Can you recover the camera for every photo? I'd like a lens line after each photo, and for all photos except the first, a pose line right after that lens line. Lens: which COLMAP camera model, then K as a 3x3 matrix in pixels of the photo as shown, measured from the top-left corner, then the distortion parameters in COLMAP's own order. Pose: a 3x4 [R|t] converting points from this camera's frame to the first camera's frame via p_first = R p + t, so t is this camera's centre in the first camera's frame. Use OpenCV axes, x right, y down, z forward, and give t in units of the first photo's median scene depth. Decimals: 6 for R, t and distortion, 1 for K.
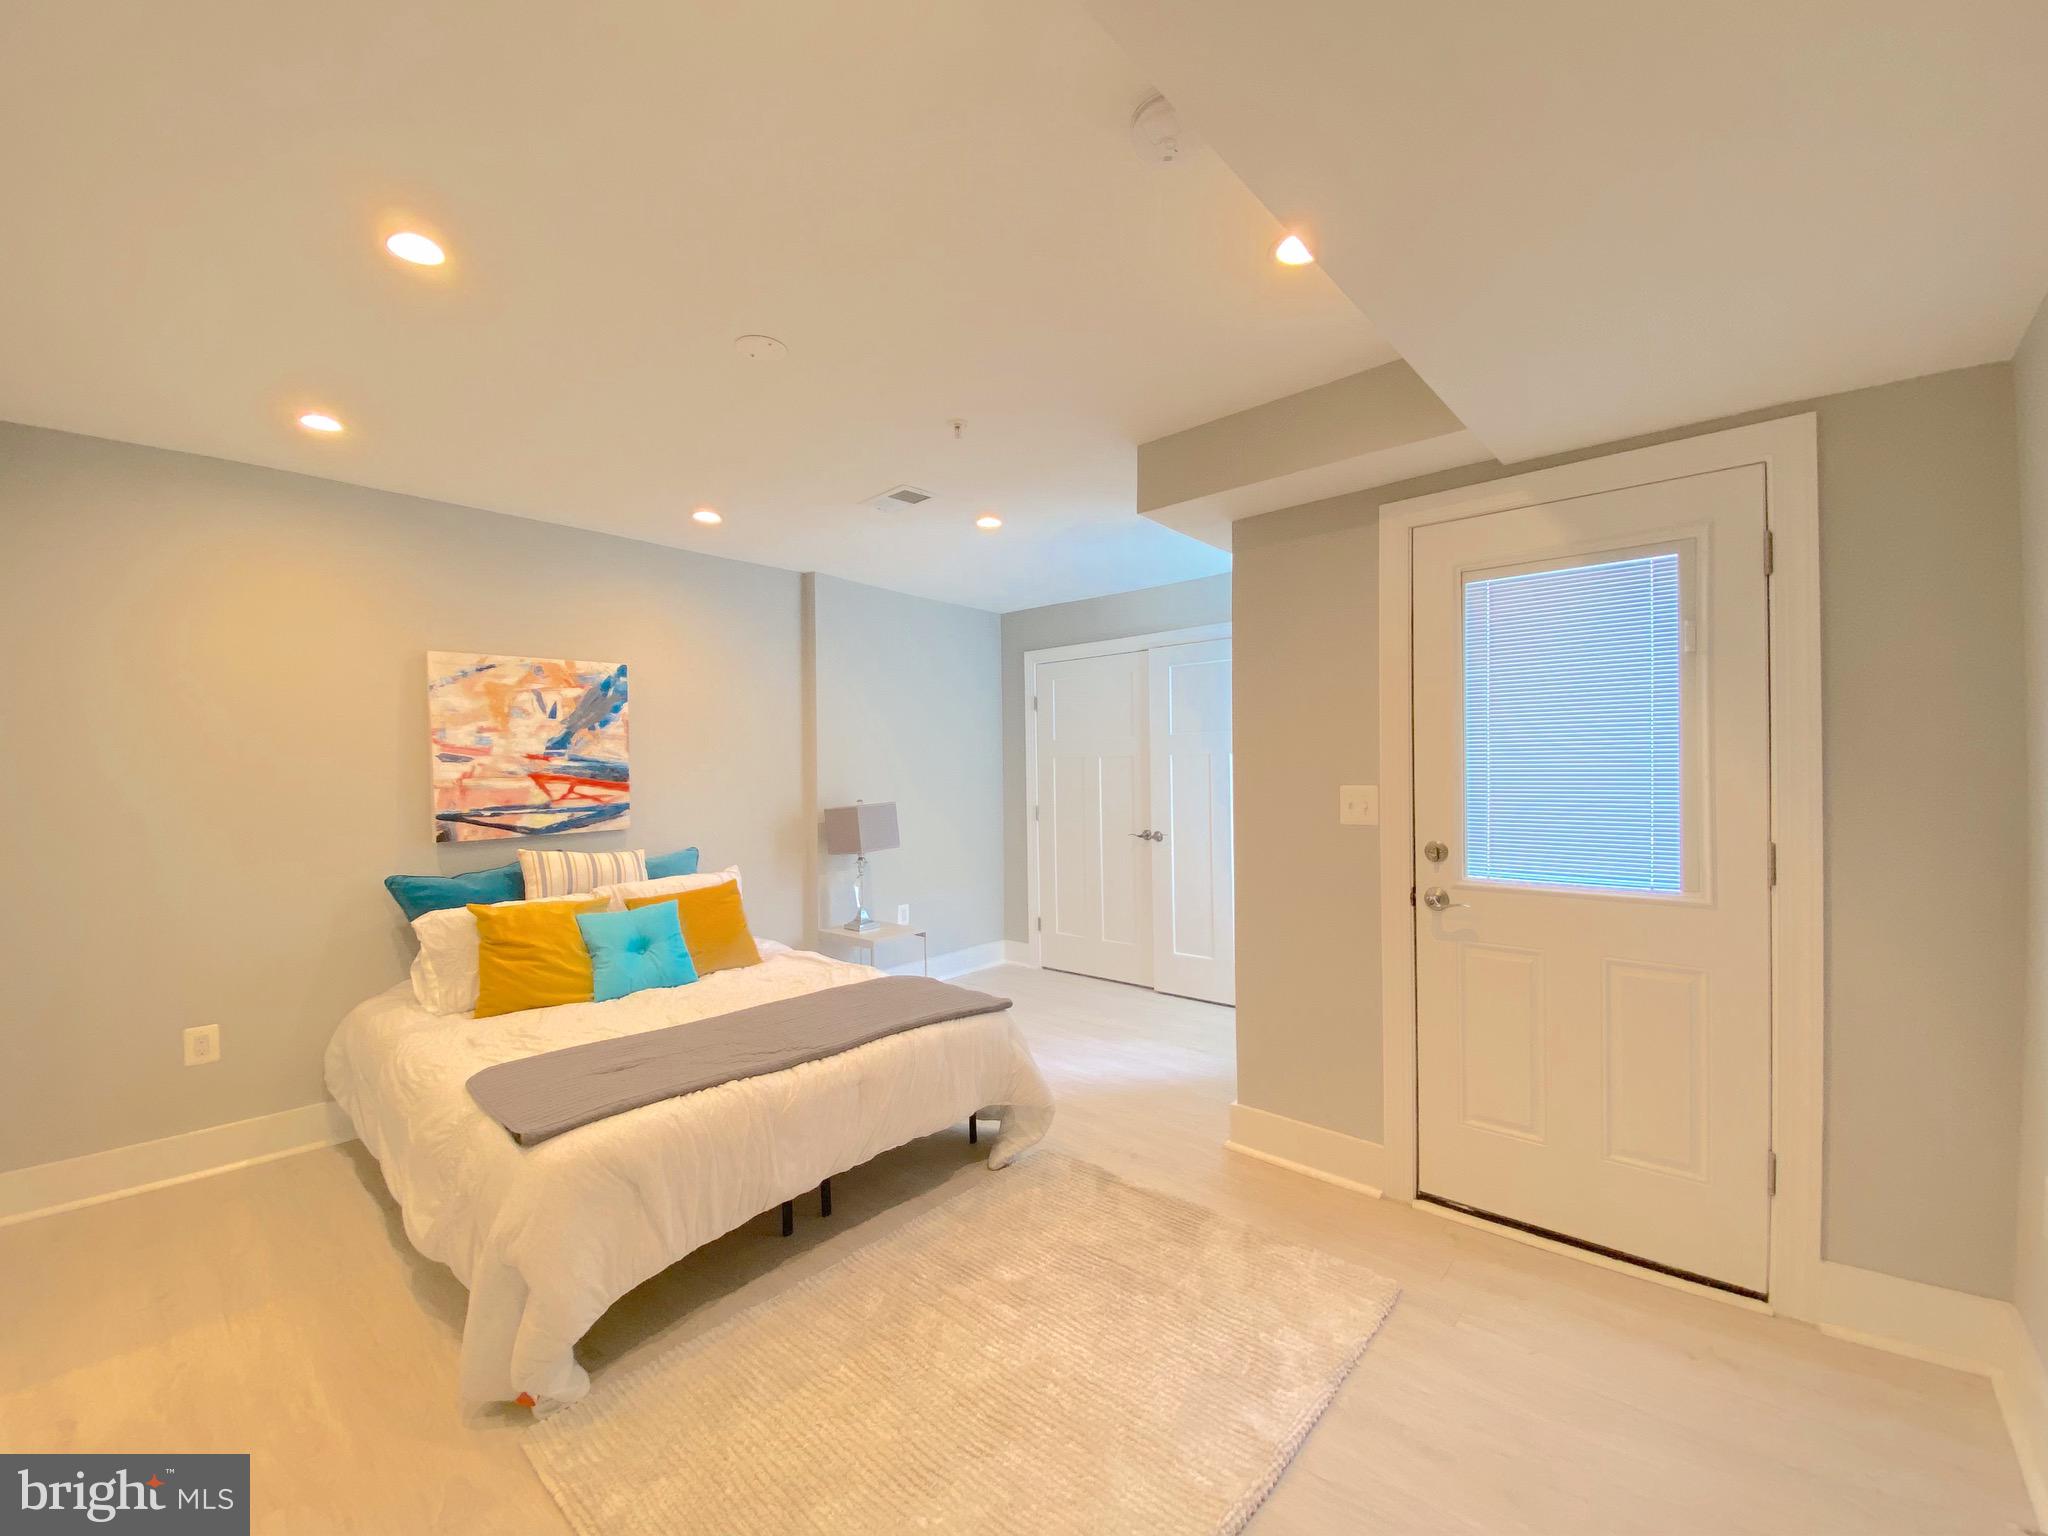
lens RADIAL K [[823.7, 0, 1039.6], [0, 823.7, 771.5], [0, 0, 1]] dist [0.013681, -0.015468]
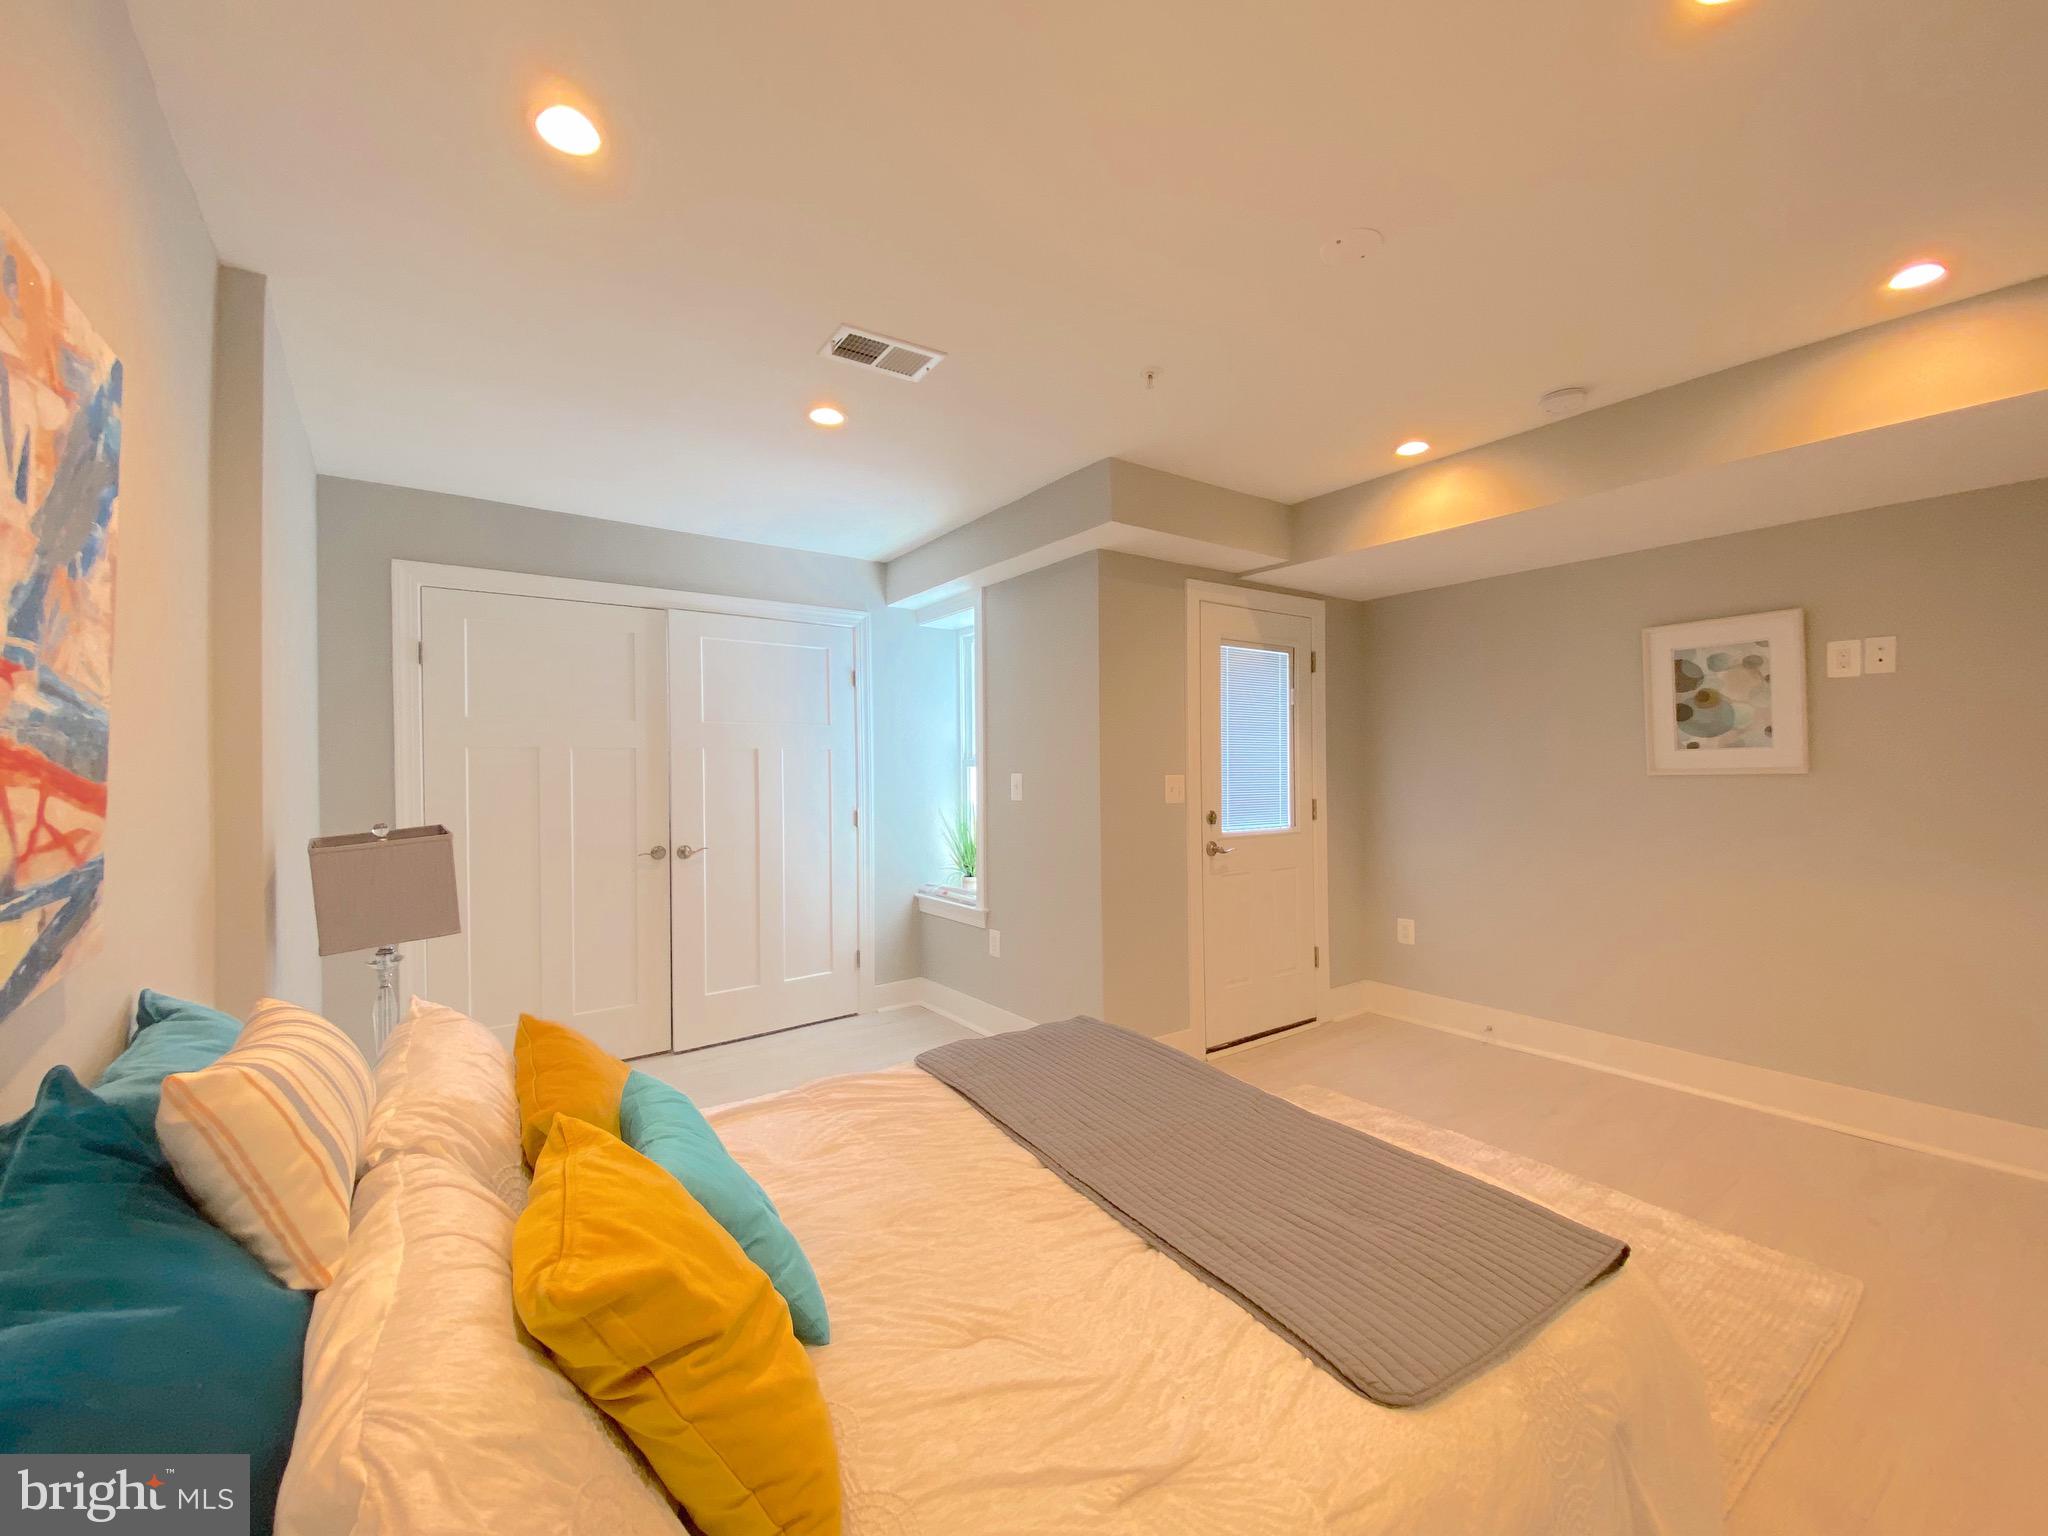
lens RADIAL K [[823.7, 0, 1030.3], [0, 823.7, 763.0], [0, 0, 1]] dist [0.013681, -0.015468]
pose [[0.227105, 0.014443, 0.973763, -0.752937], [0.006712, 0.999843, -0.016395, 0.013676], [-0.973847, 0.010259, 0.226973, 0.691000]]
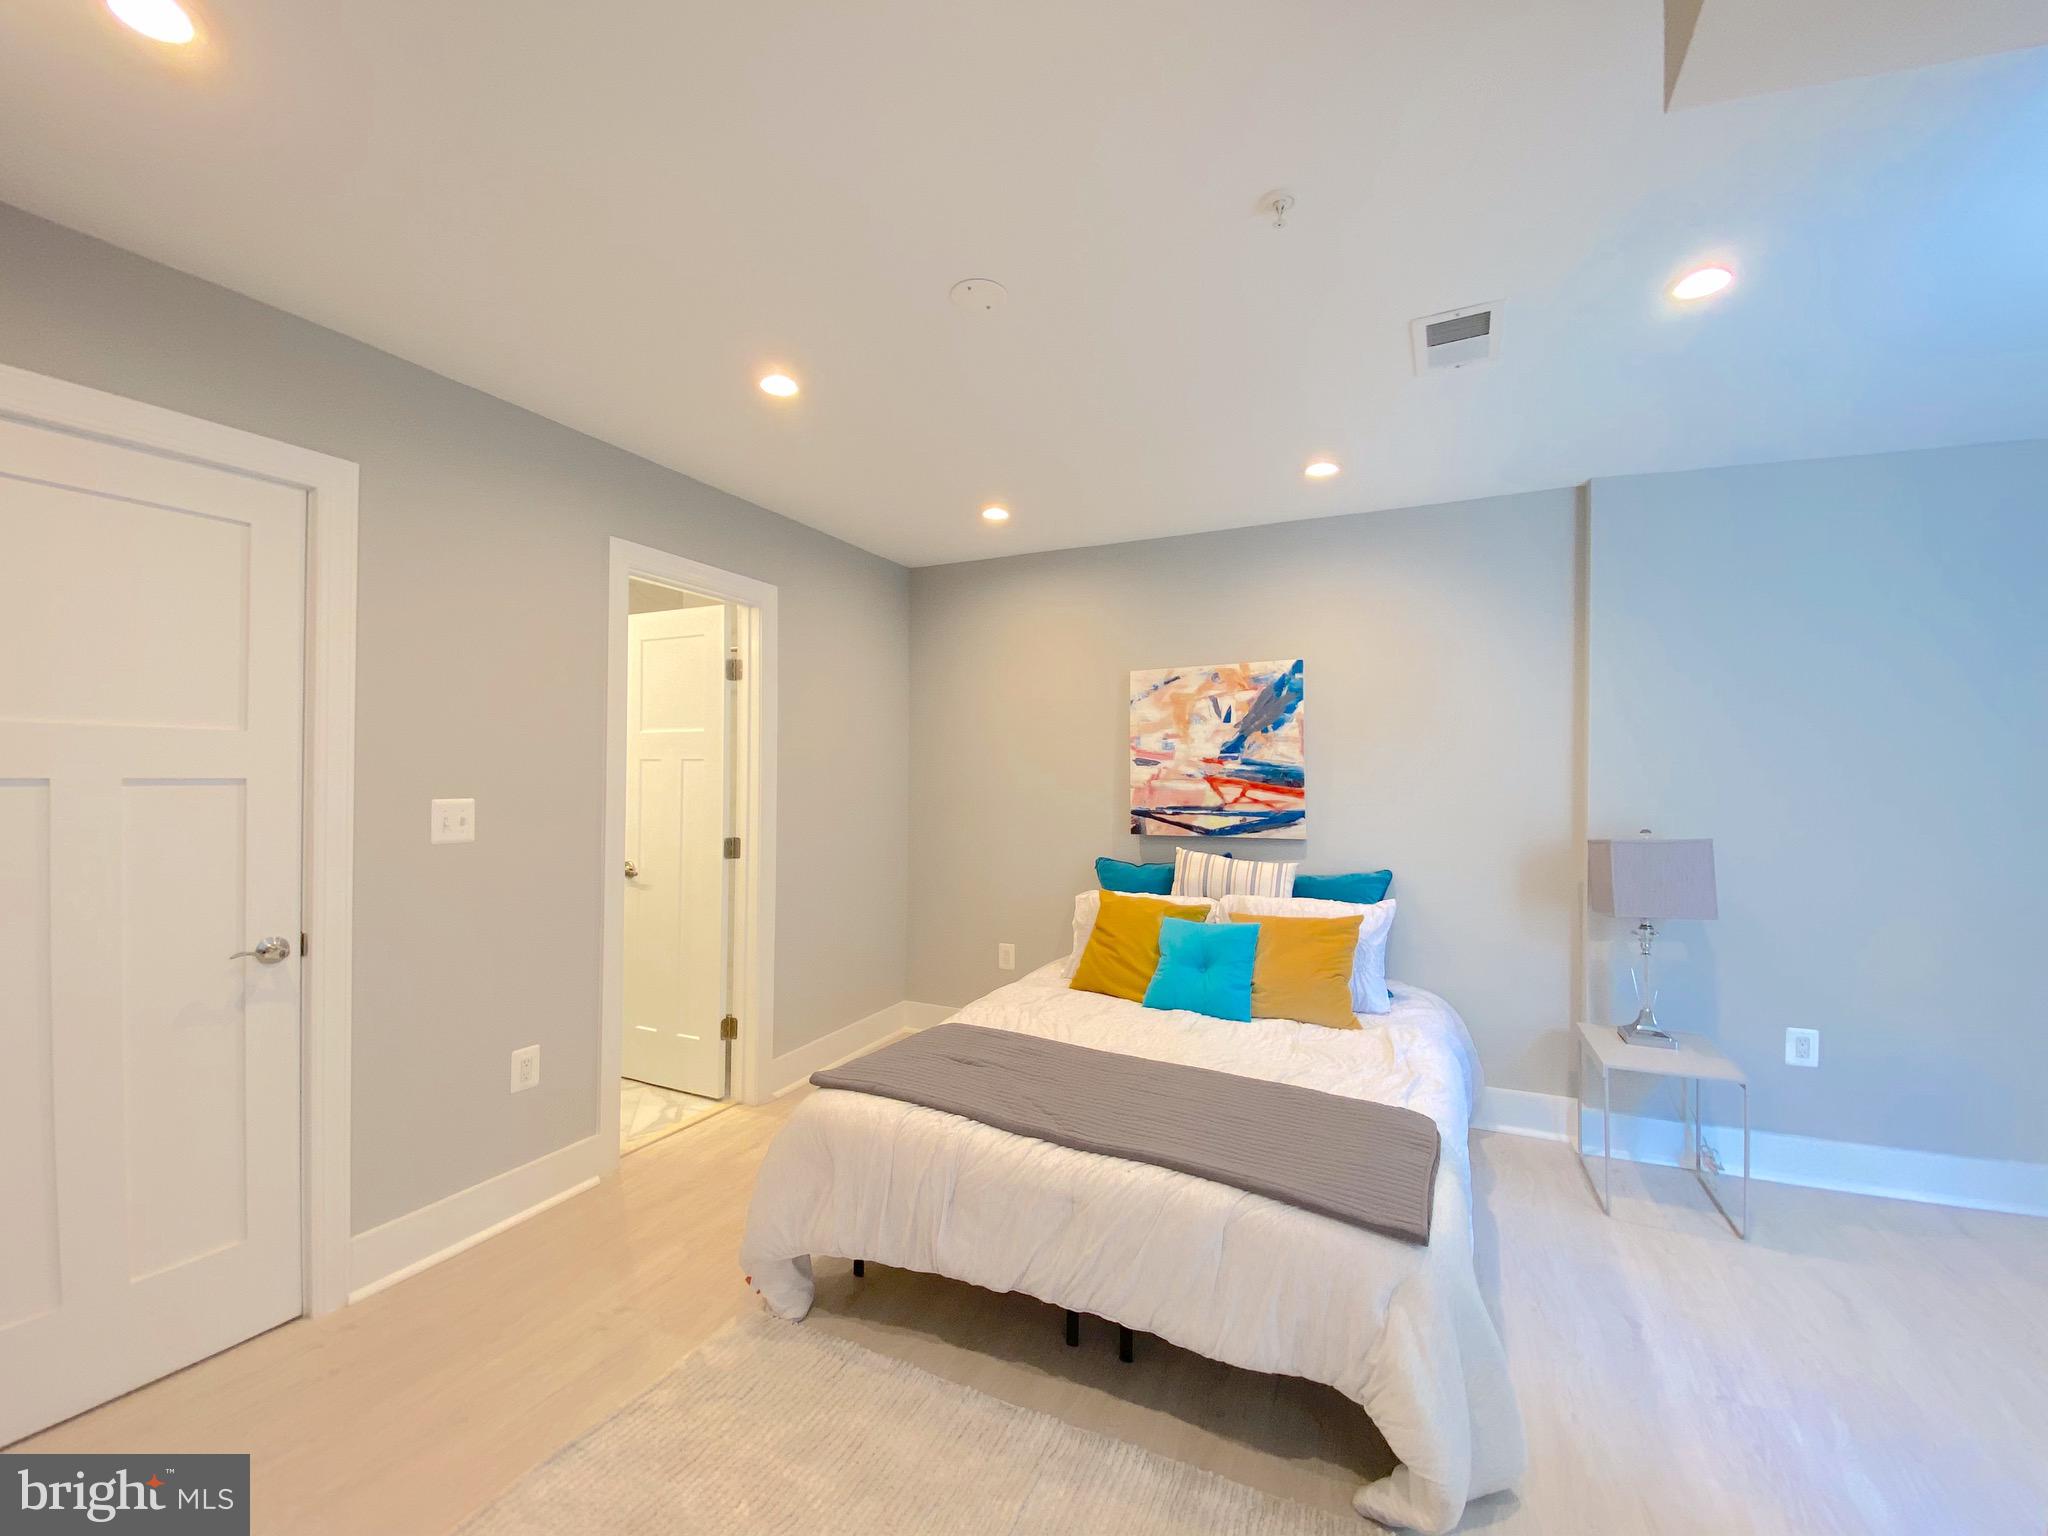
lens RADIAL K [[823.7, 0, 1031.2], [0, 823.7, 761.8], [0, 0, 1]] dist [0.013681, -0.015468]
pose [[0.269478, 0.003411, -0.963001, 0.327261], [-0.010917, 0.999940, 0.000487, -0.014241], [0.962945, 0.010382, 0.269499, 0.502018]]
